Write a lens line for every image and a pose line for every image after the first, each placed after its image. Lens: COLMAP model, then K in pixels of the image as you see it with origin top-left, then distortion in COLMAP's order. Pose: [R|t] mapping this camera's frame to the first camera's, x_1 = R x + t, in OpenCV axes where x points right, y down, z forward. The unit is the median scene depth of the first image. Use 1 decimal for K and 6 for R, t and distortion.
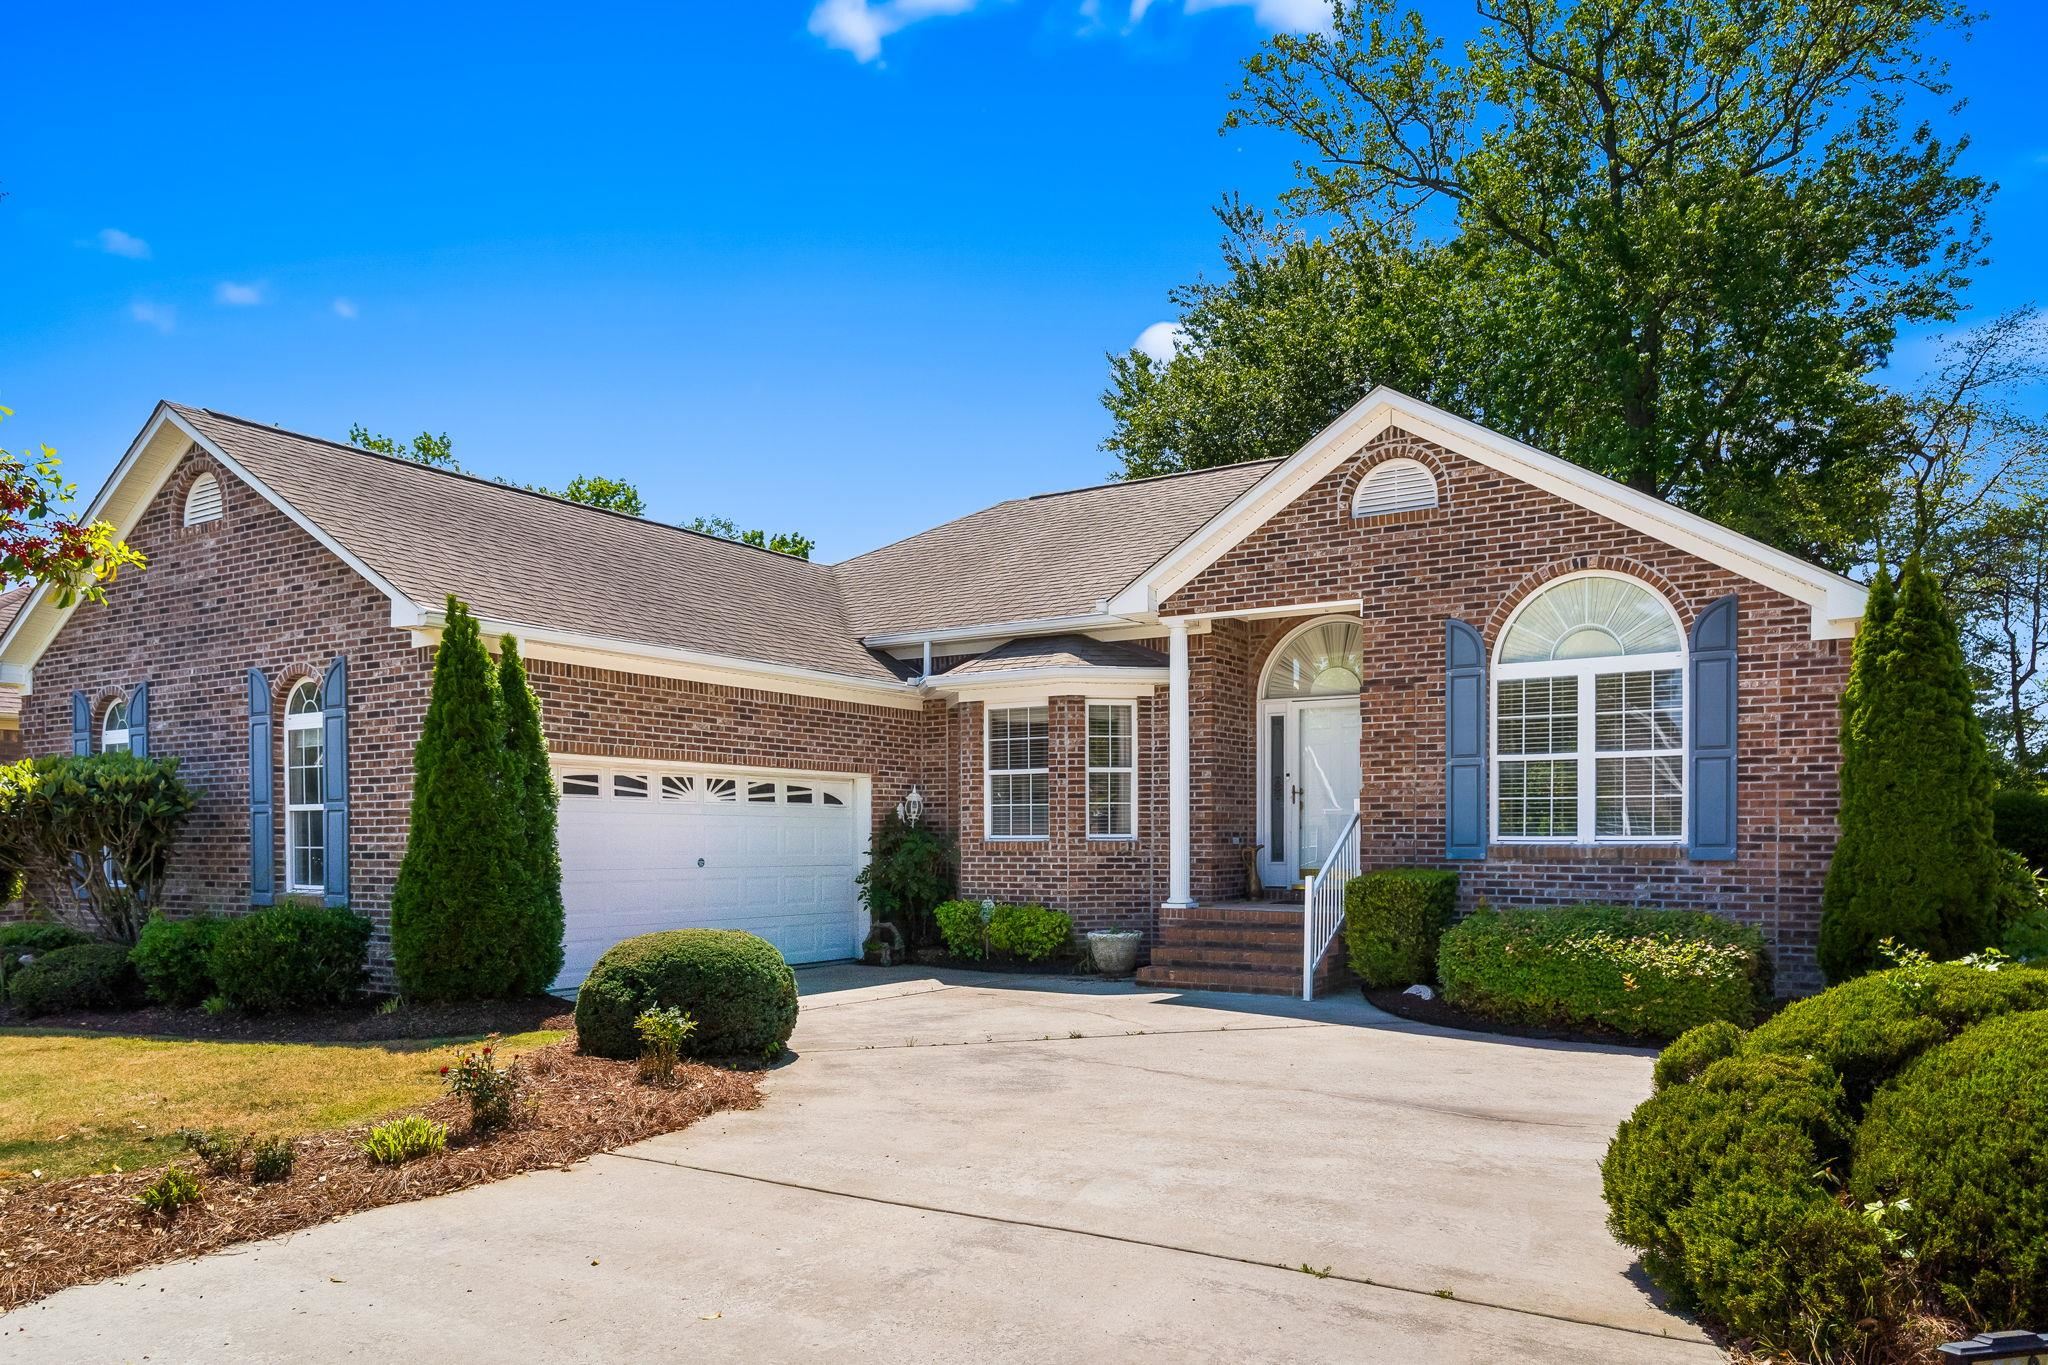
lens RADIAL K [[1410.0, 0, 1037.5], [0, 1410.0, 862.3], [0, 0, 1]] dist [0.002749, 0.005099]
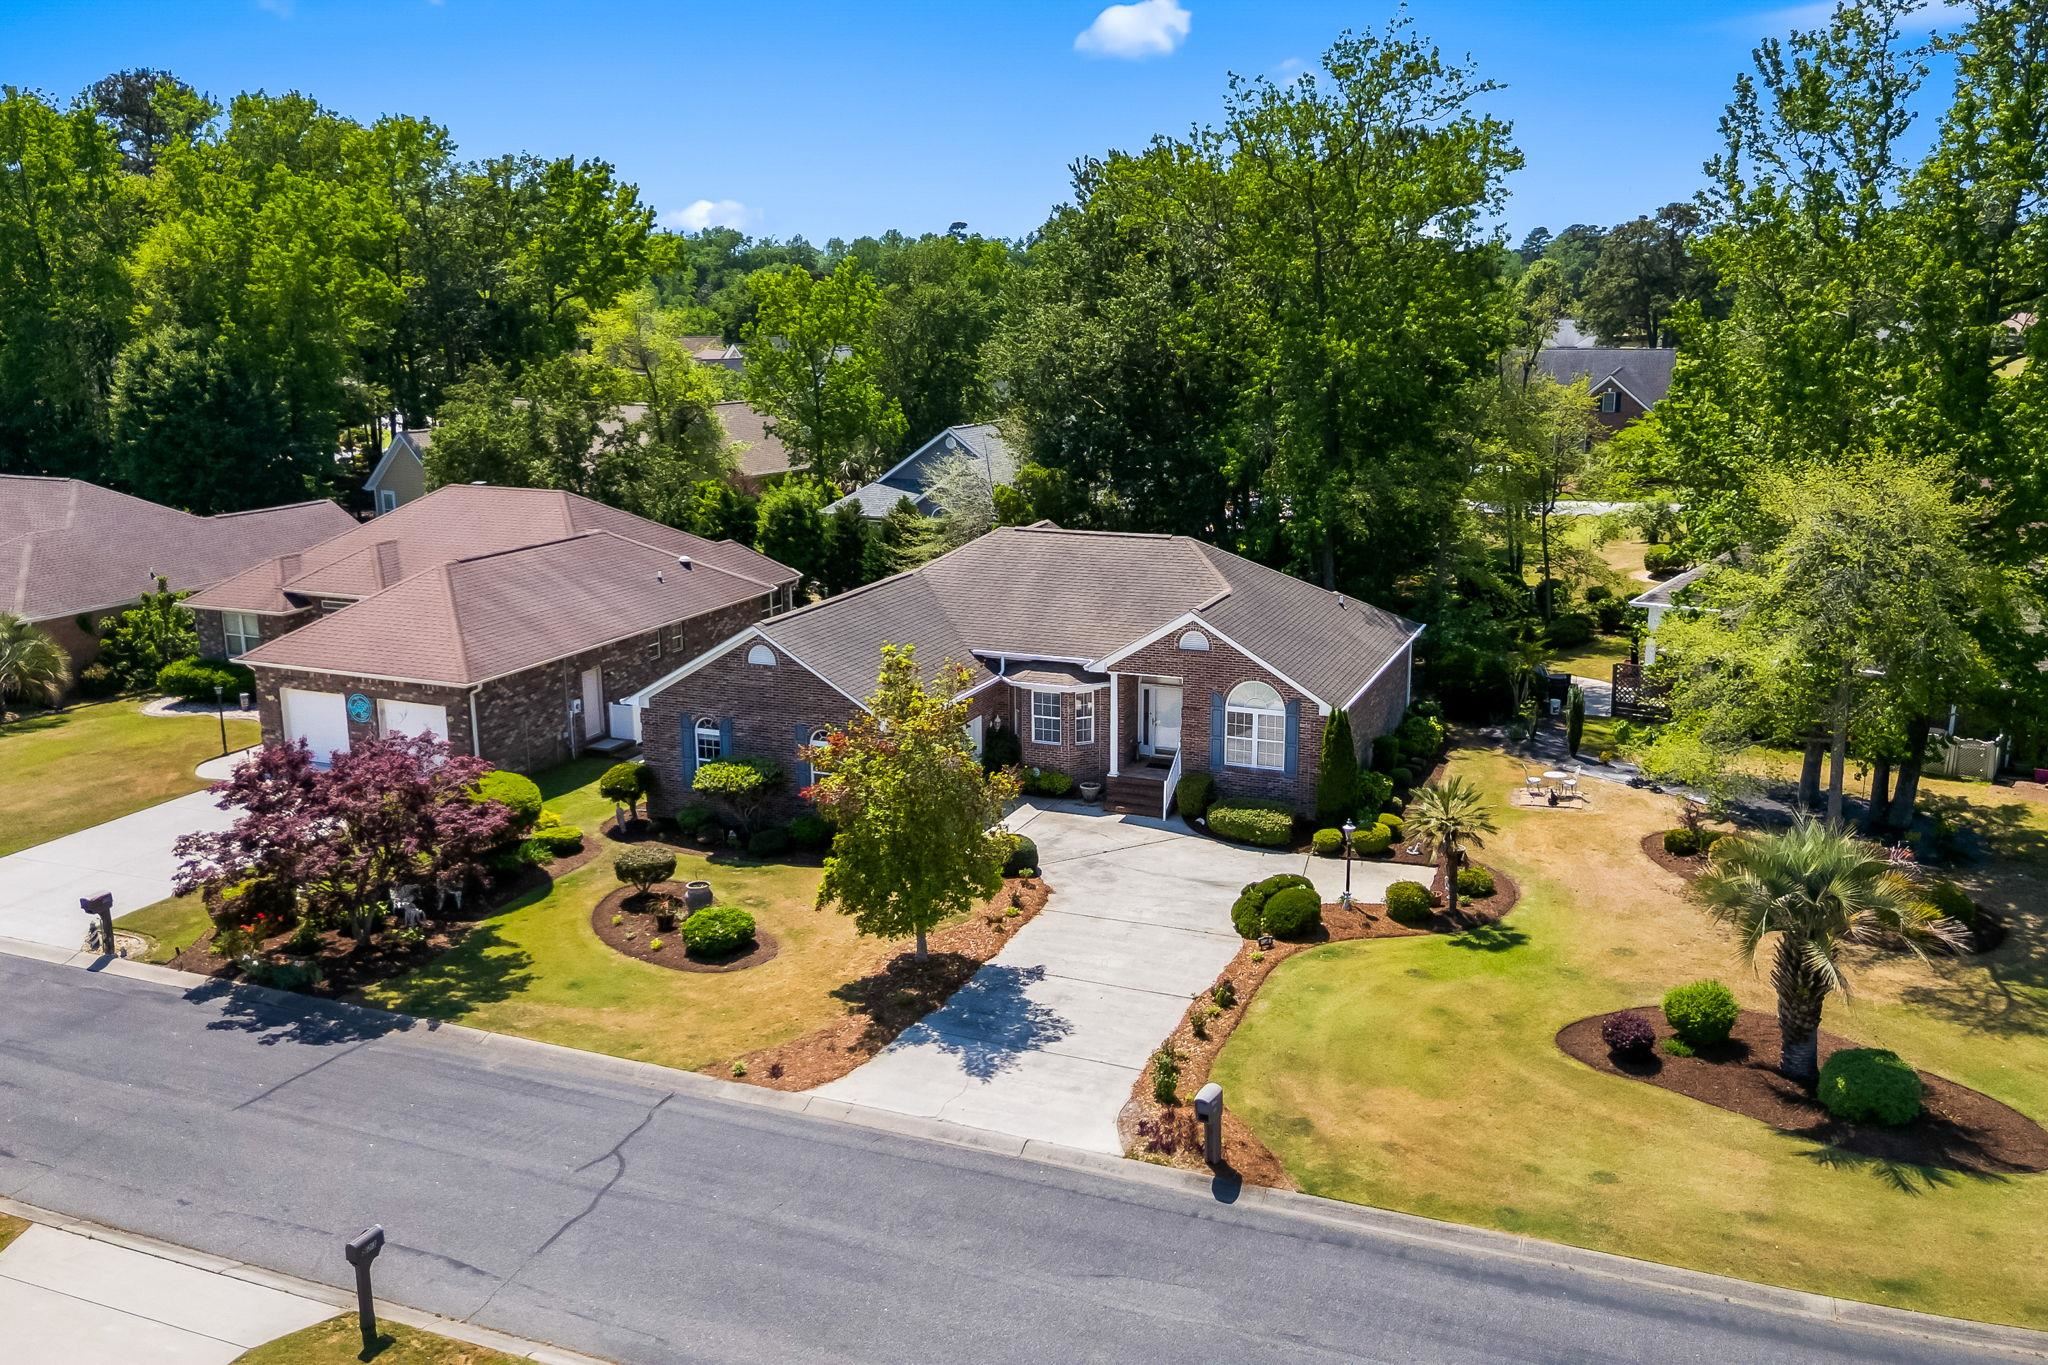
lens RADIAL K [[1701.0, 0, 1024.0], [0, 1701.0, 682.5], [0, 0, 1]] dist [0.104110, -0.127248]
pose [[0.985717, -0.041294, 0.163269, -0.623062], [0.006520, 0.978104, 0.208015, -0.861851], [-0.168284, -0.203979, 0.964403, -2.177270]]
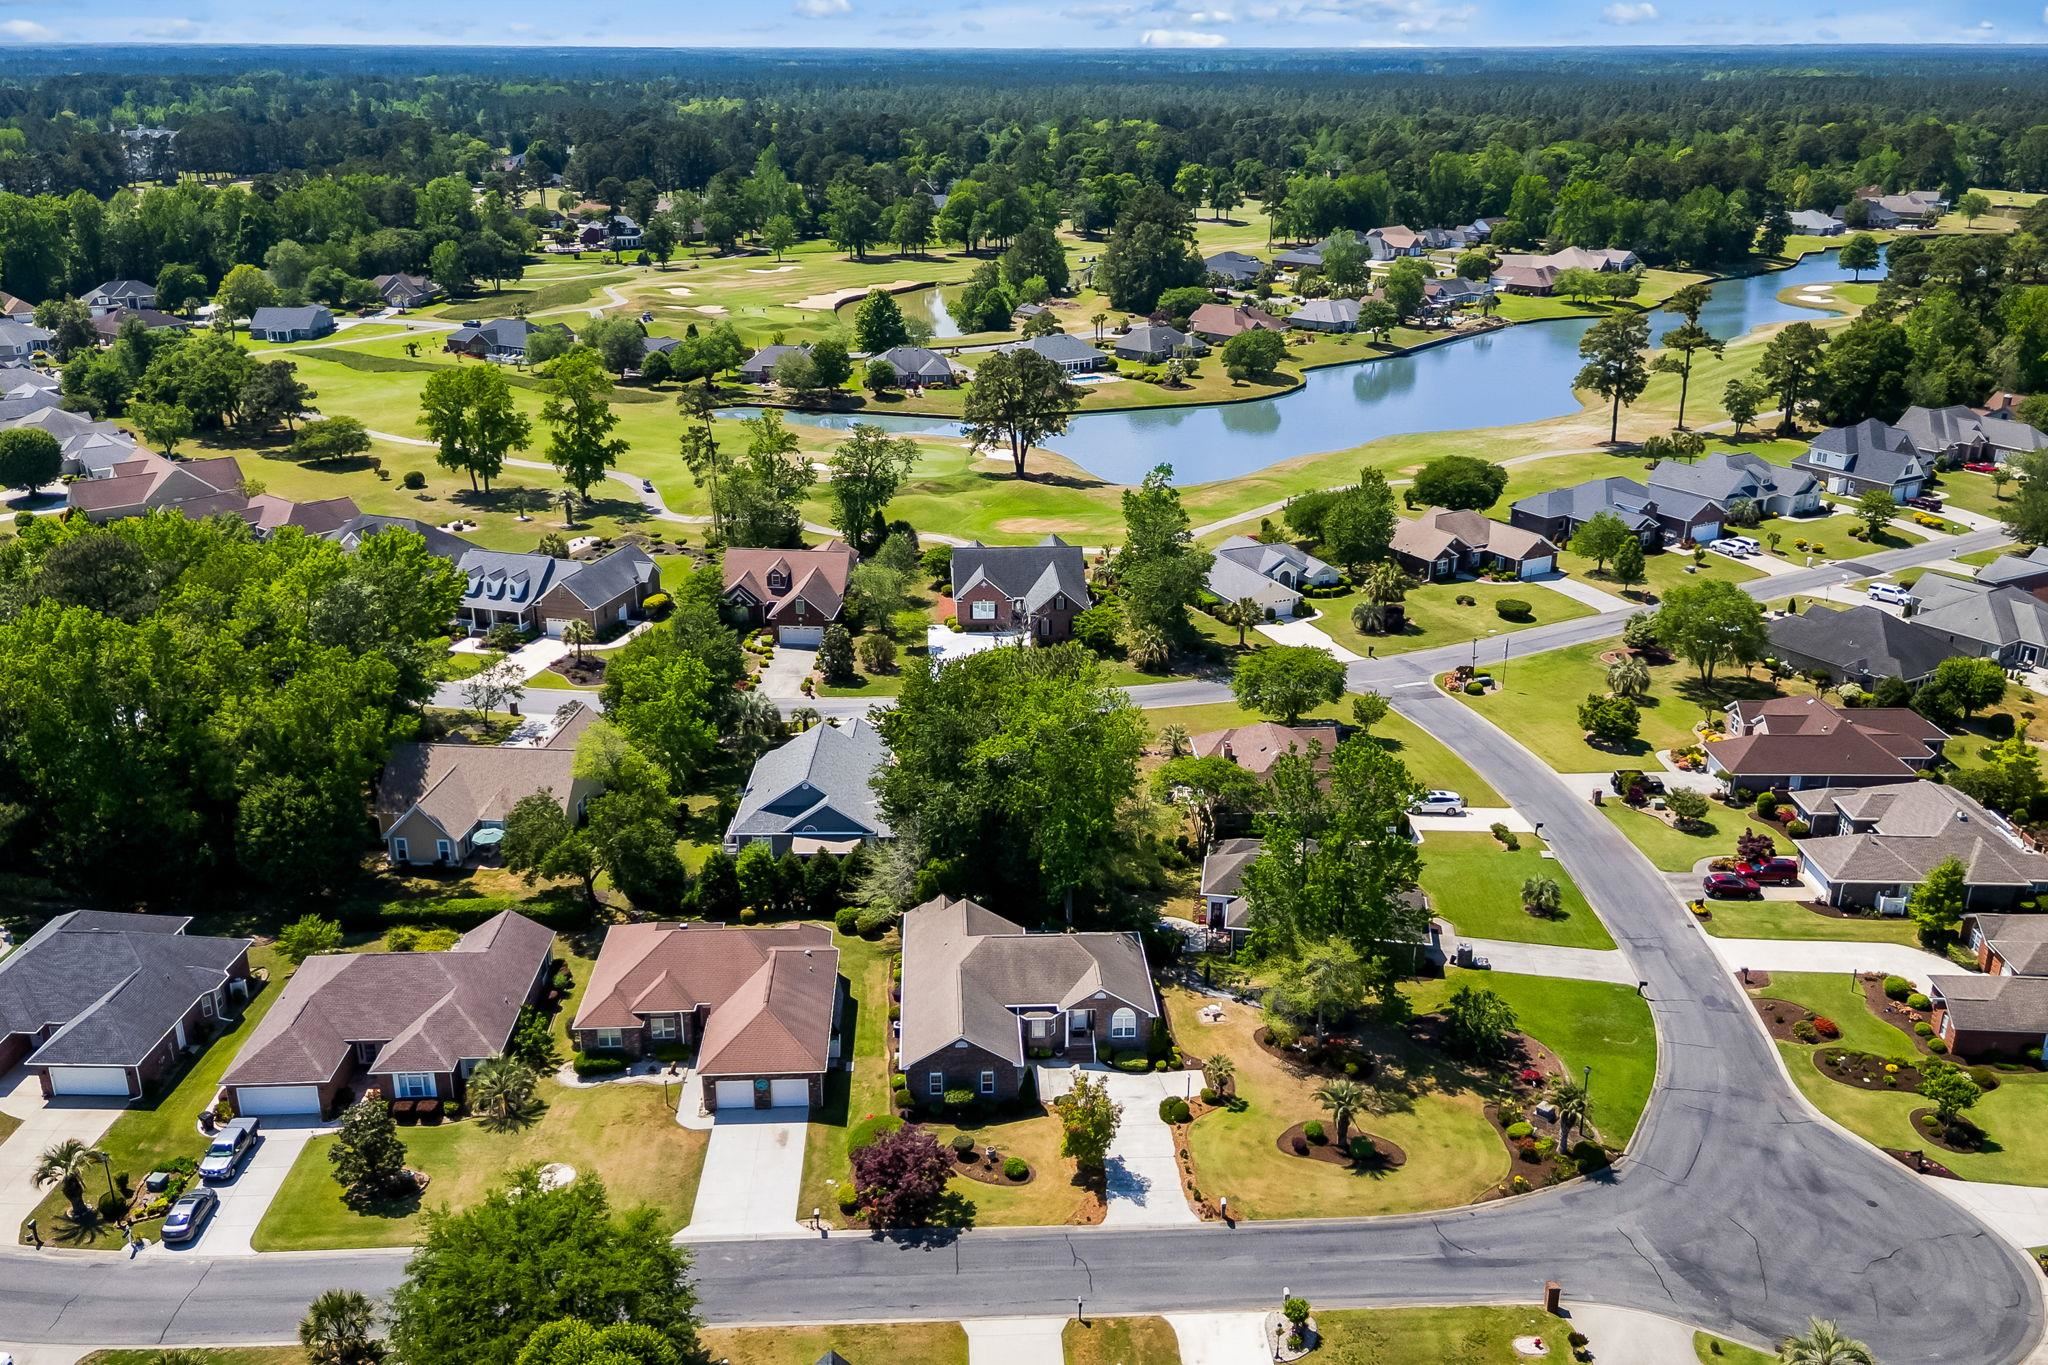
lens RADIAL K [[1701.0, 0, 1024.0], [0, 1701.0, 682.5], [0, 0, 1]] dist [0.104110, -0.127248]
pose [[0.817159, -0.192584, 0.543289, -4.453997], [0.005813, 0.945240, 0.326323, -4.565826], [-0.576383, -0.263500, 0.773531, -5.080846]]
